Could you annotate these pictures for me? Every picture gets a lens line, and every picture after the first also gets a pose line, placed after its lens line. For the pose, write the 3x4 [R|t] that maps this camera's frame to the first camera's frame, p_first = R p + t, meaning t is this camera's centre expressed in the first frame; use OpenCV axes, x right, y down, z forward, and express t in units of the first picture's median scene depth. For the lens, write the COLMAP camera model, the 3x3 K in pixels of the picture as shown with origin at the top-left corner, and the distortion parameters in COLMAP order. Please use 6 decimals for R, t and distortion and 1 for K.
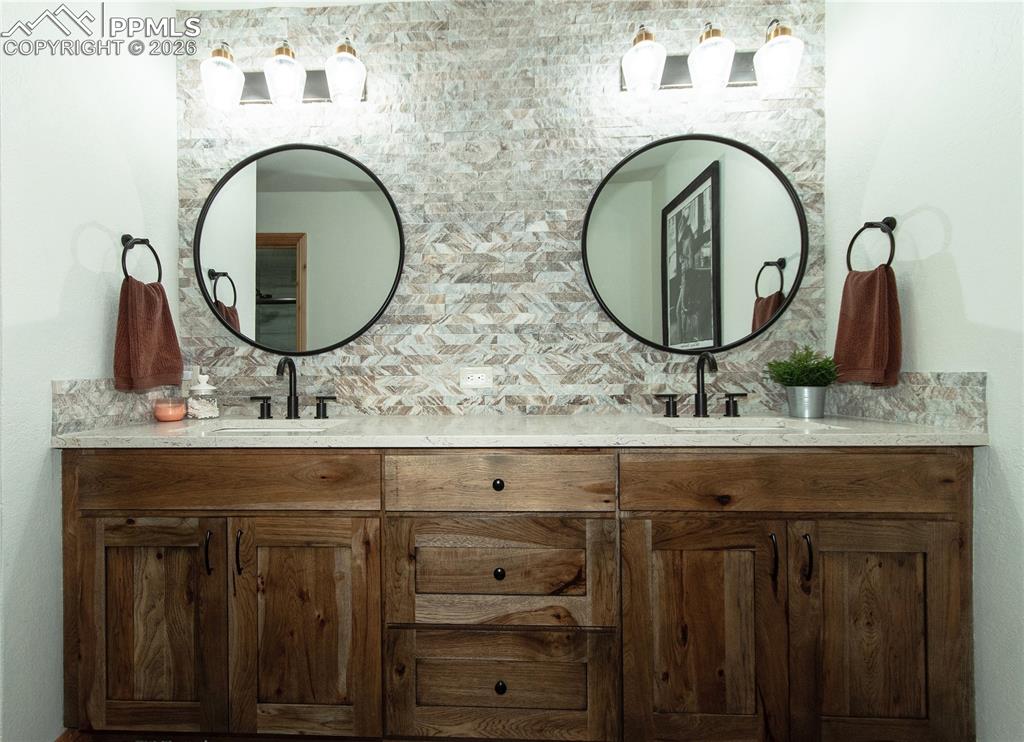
lens RADIAL K [[529.1, 0, 498.9], [0, 529.1, 387.1], [0, 0, 1]] dist [0.002972, 0.001944]
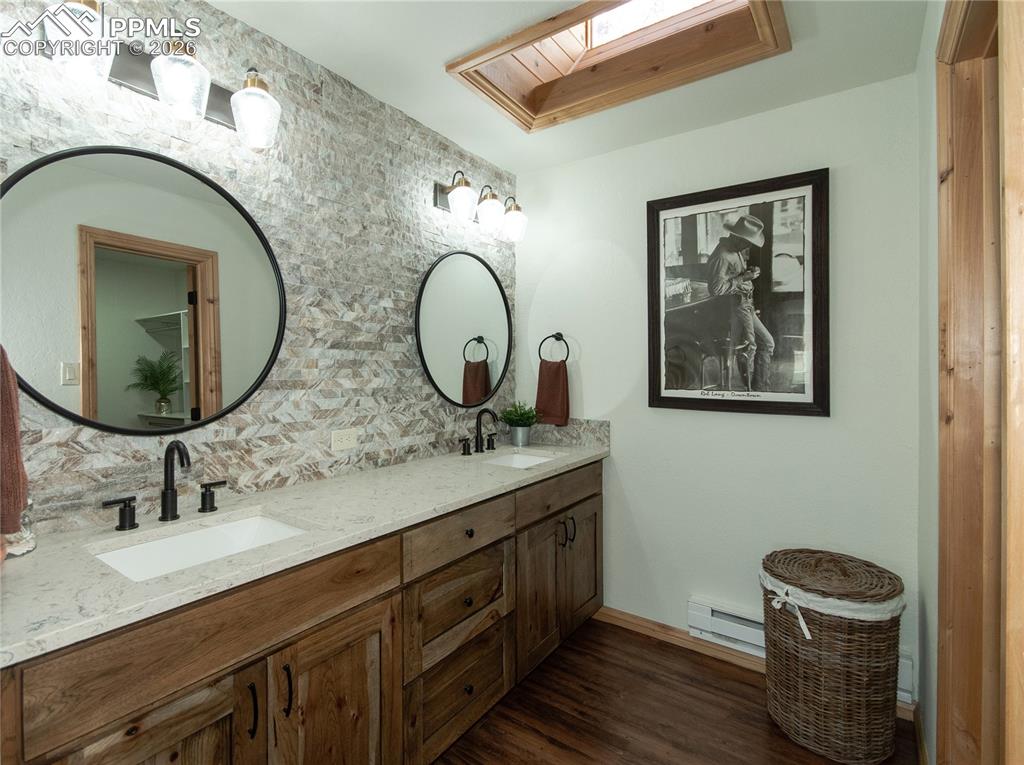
lens RADIAL K [[497.5, 0, 511.5], [0, 497.5, 380.9], [0, 0, 1]] dist [-0.000834, 0.002769]
pose [[0.538927, 0.000592, 0.842352, -0.697080], [-0.002614, 0.999996, 0.000969, -0.136078], [-0.842348, -0.002724, 0.538927, 0.188119]]
